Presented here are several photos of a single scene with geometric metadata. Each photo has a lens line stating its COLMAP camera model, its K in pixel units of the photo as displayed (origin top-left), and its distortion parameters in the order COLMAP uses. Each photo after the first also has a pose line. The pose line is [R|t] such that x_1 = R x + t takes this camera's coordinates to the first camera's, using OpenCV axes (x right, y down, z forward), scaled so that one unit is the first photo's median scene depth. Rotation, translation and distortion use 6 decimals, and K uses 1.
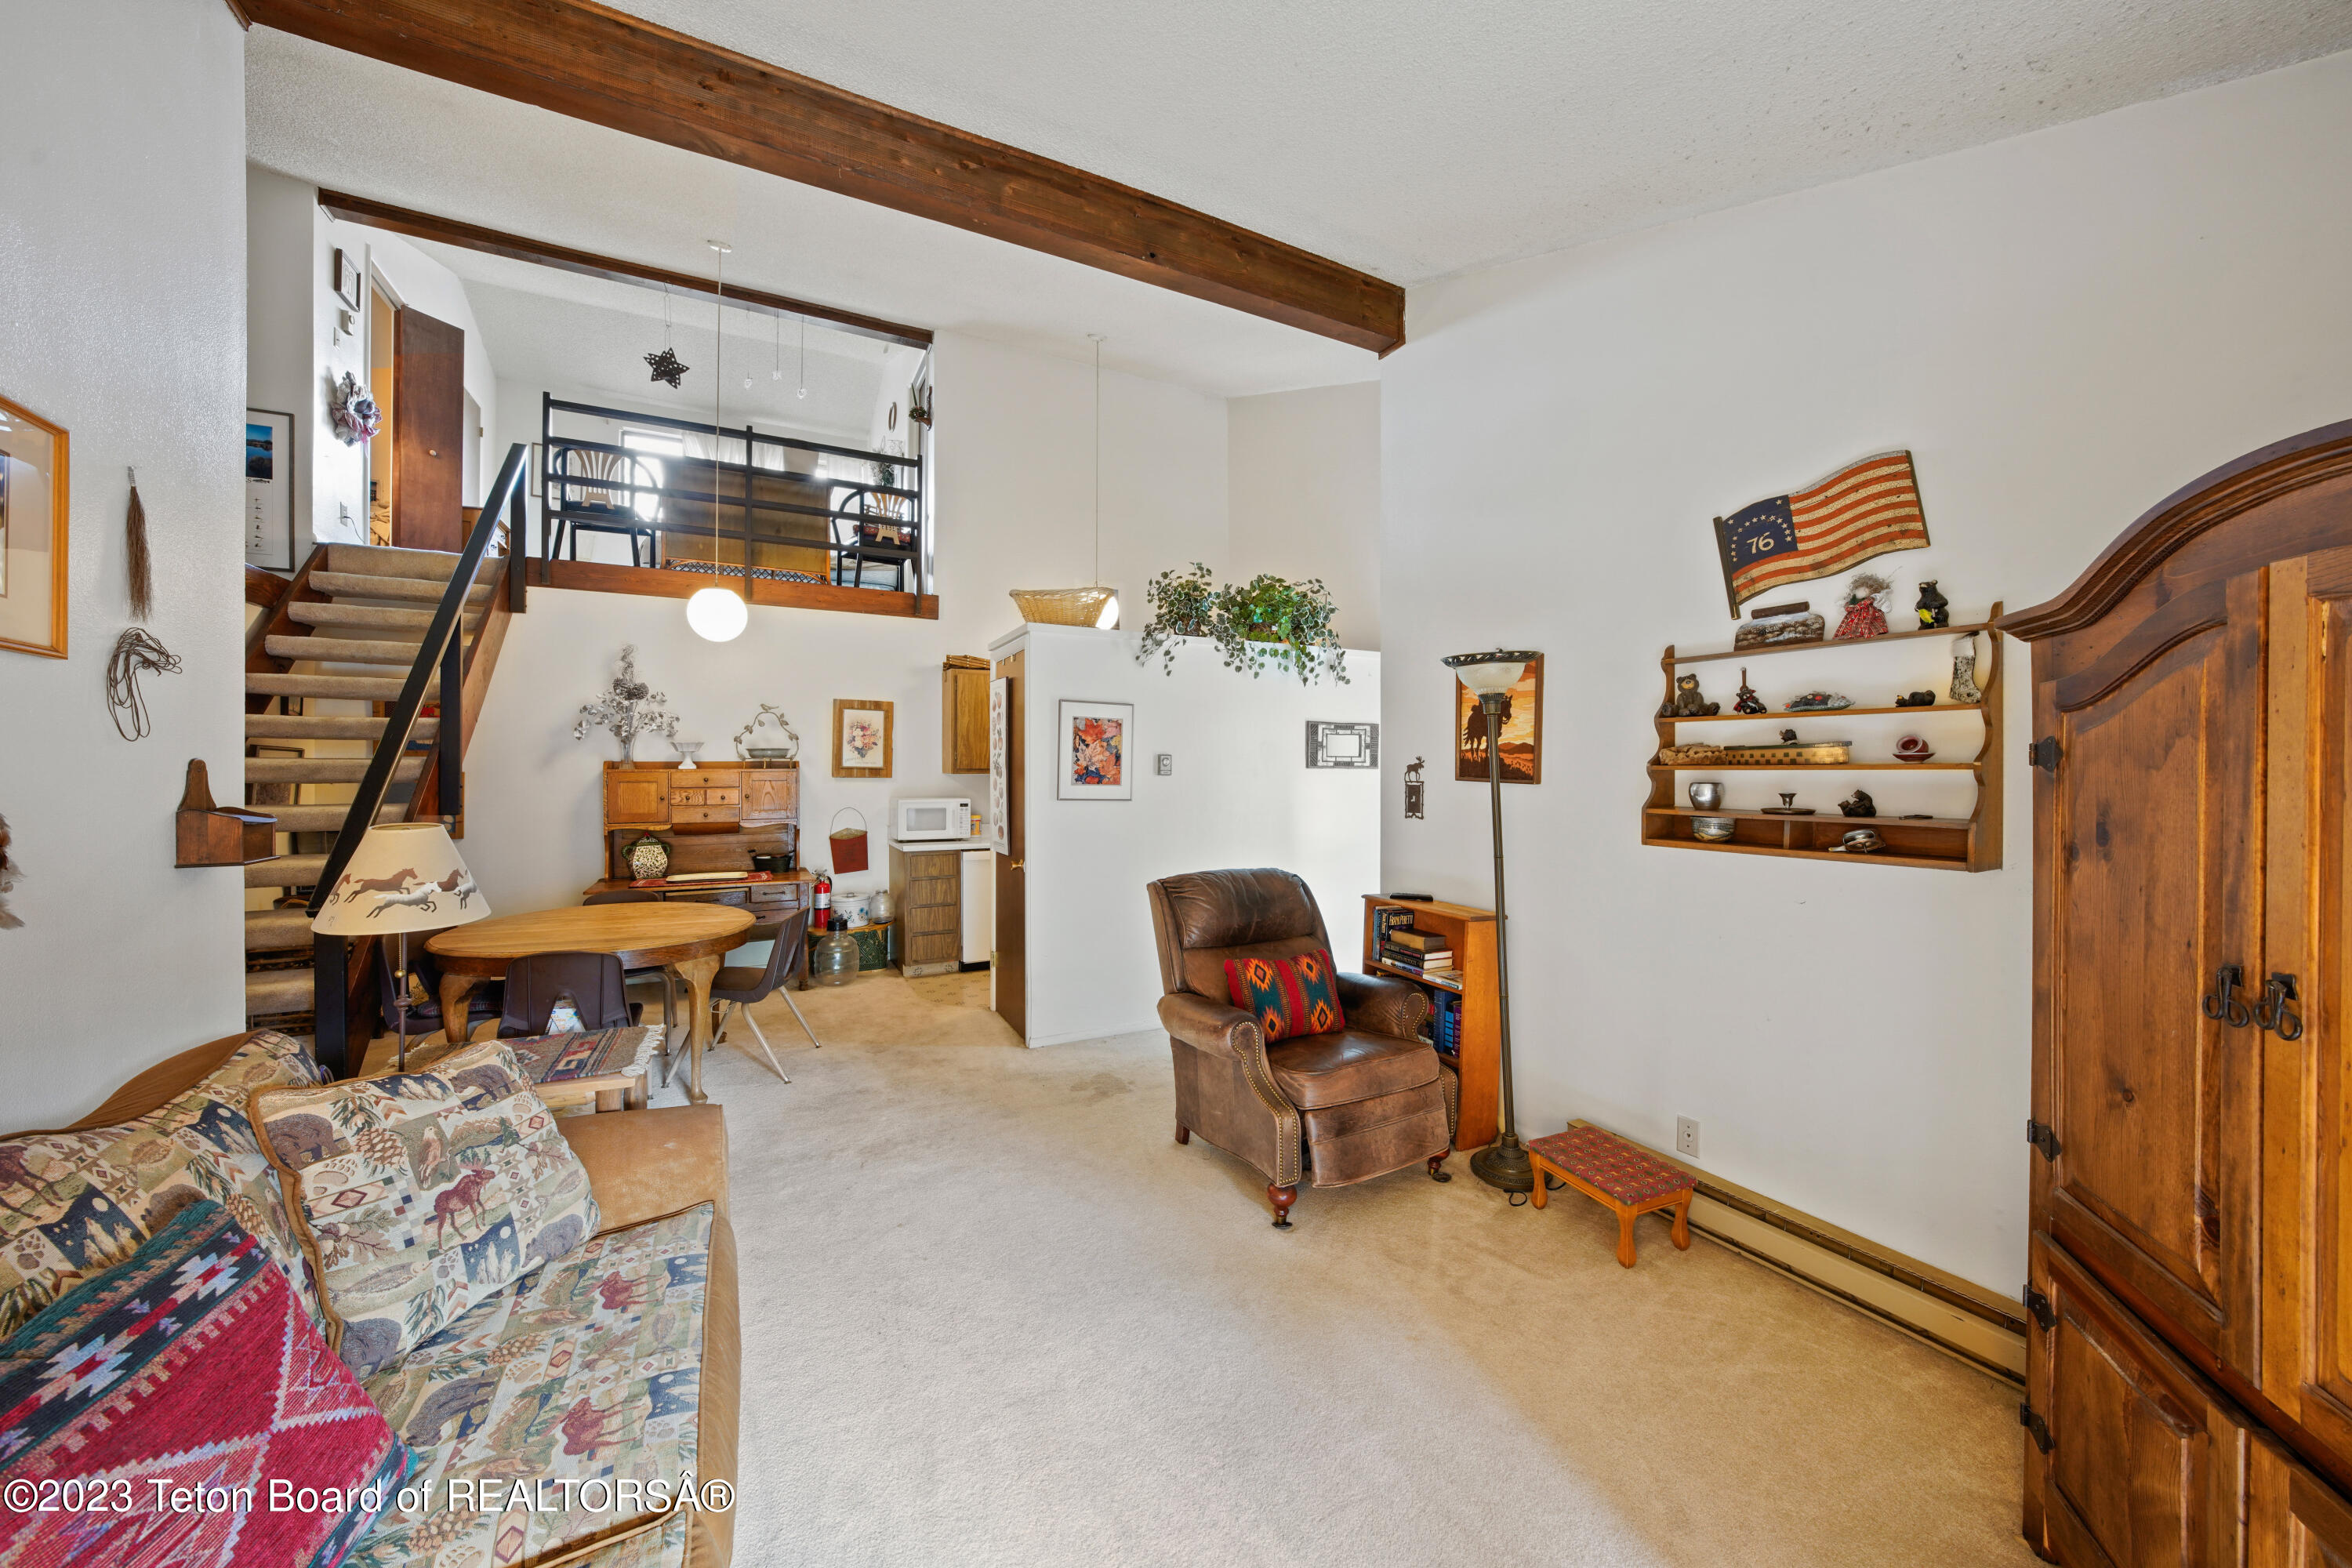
lens RADIAL K [[823.4, 0, 1171.5], [0, 823.4, 772.6], [0, 0, 1]] dist [-0.018309, 0.000159]
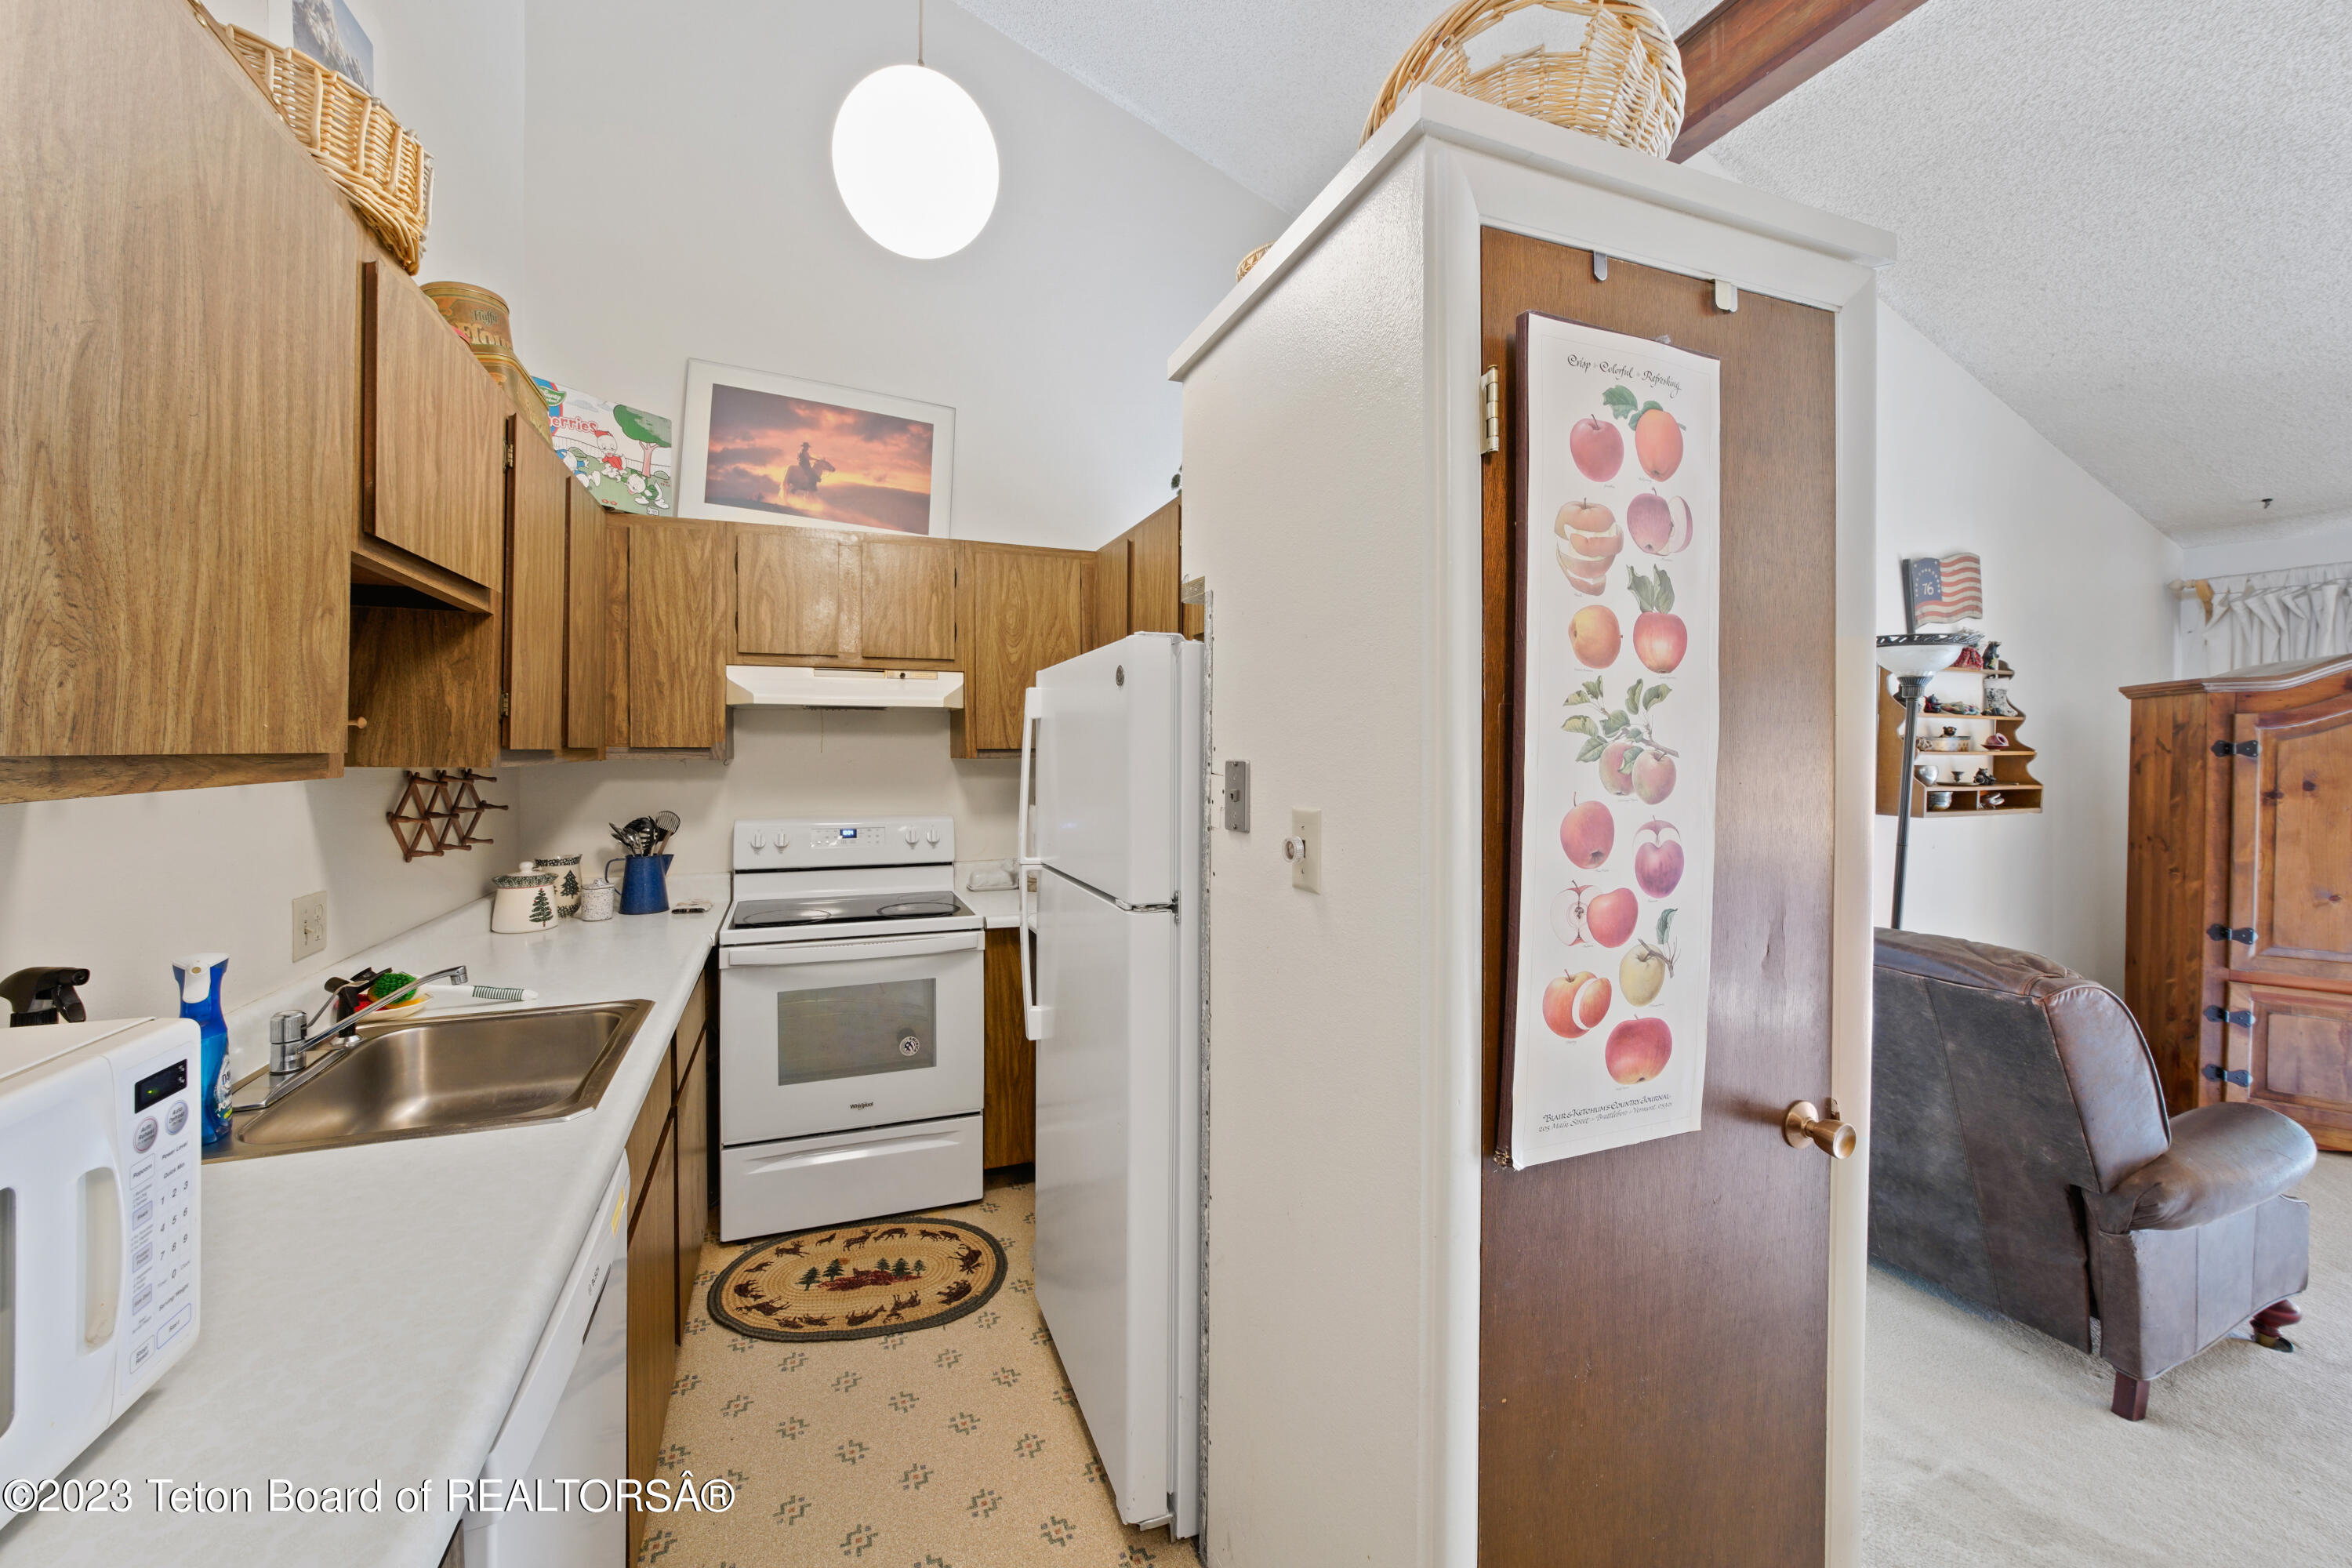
lens RADIAL K [[869.2, 0, 1125.7], [0, 869.2, 756.0], [0, 0, 1]] dist [-0.019408, 0.006556]
pose [[0.128017, -0.011371, 0.991707, -0.376487], [-0.001129, 0.999932, 0.011611, -0.006736], [-0.991771, -0.002606, 0.127995, 0.918439]]
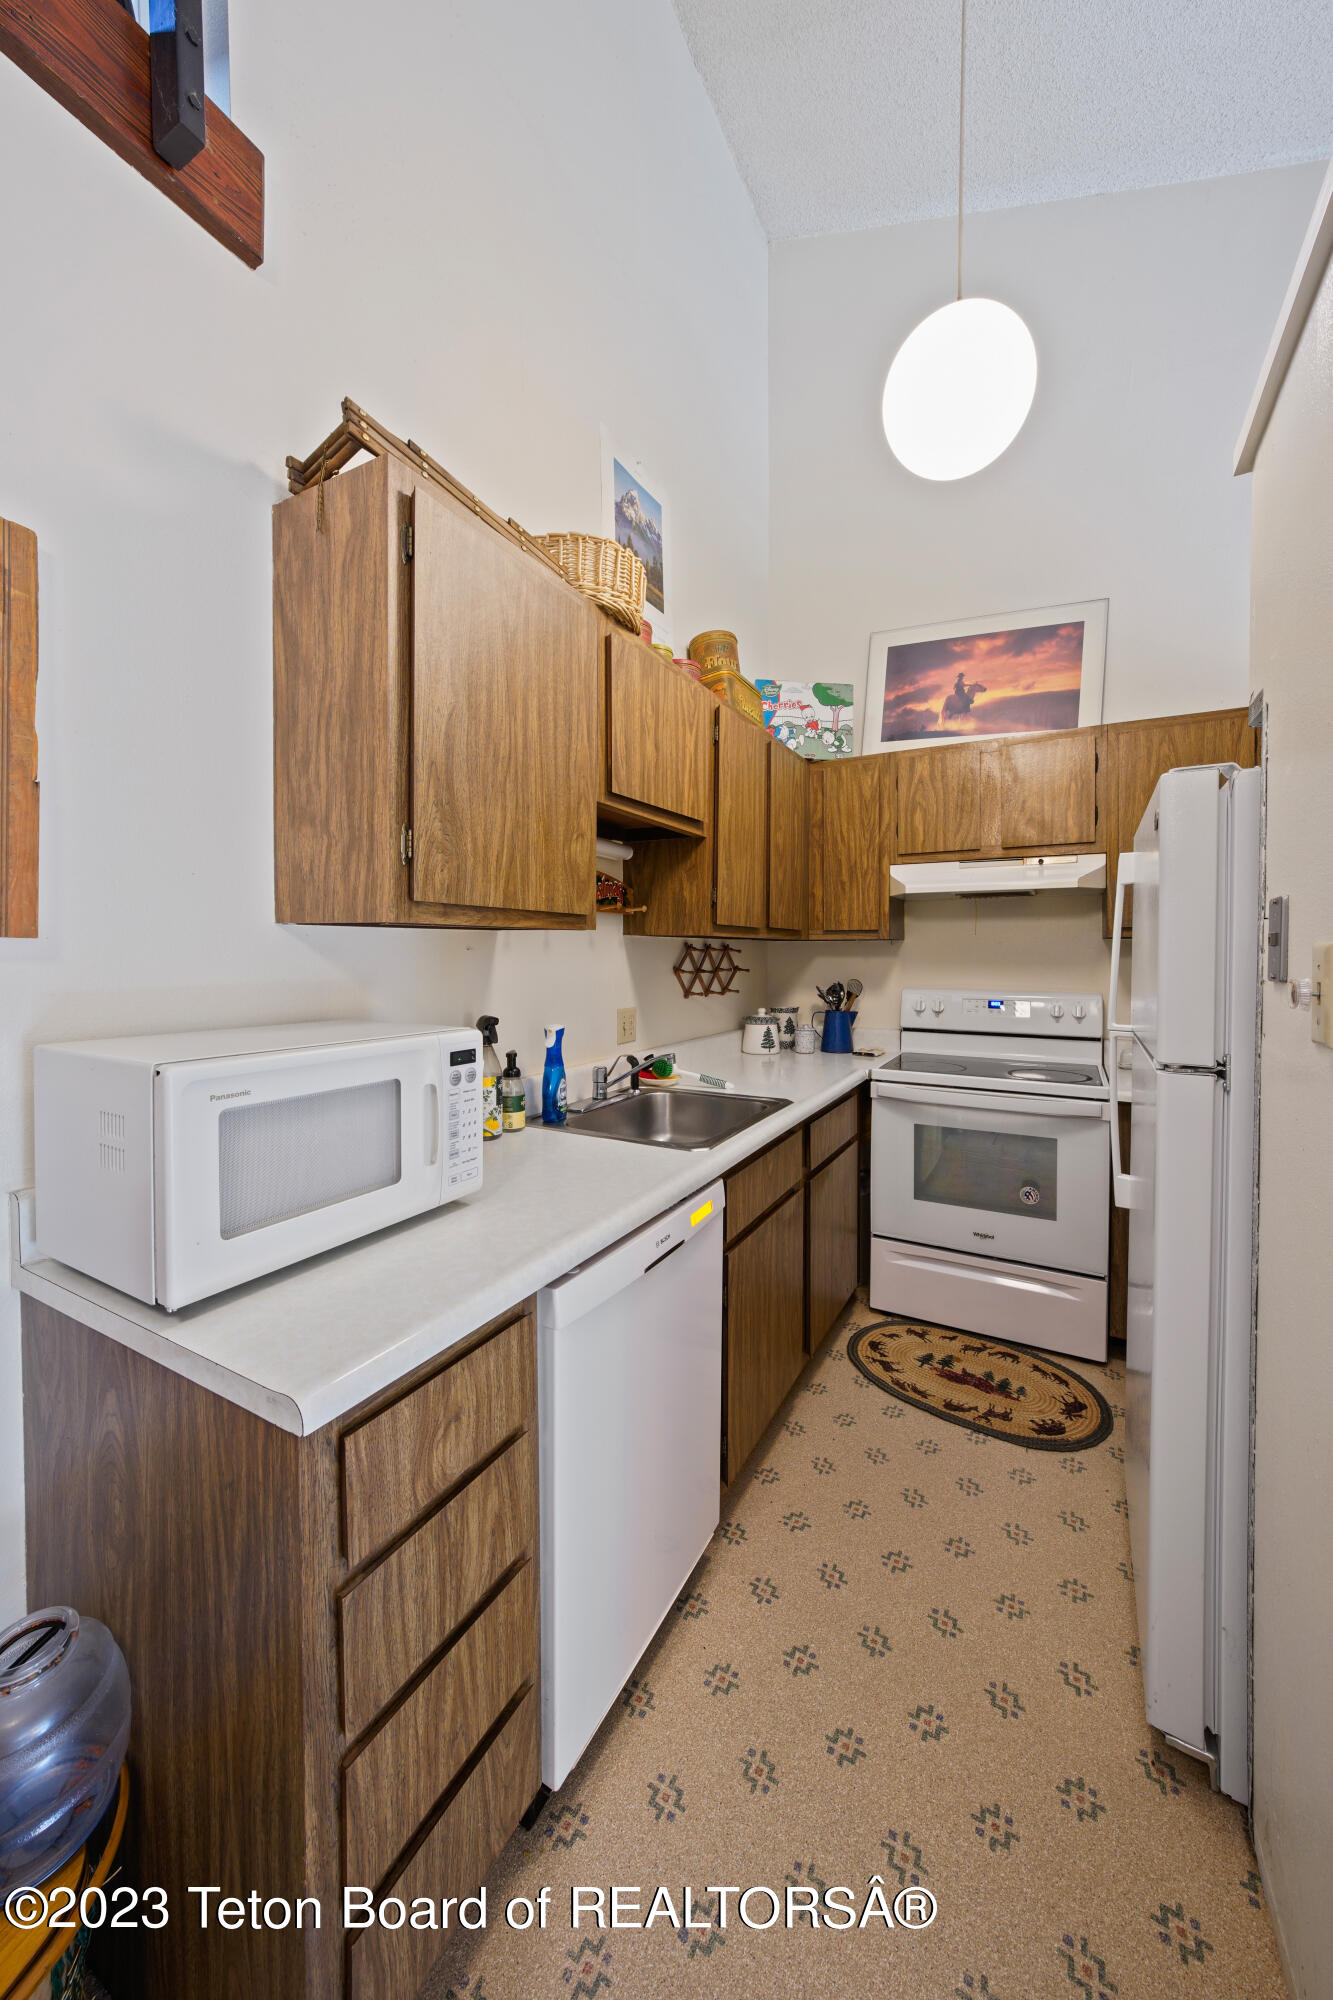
lens RADIAL K [[721.4, 0, 669.1], [0, 721.4, 966.2], [0, 0, 1]] dist [-0.005598, 0.000528]
pose [[0.829278, -0.015170, 0.558631, -0.342033], [0.003163, 0.999743, 0.022453, 0.010102], [-0.558828, -0.016853, 0.829113, 0.855248]]
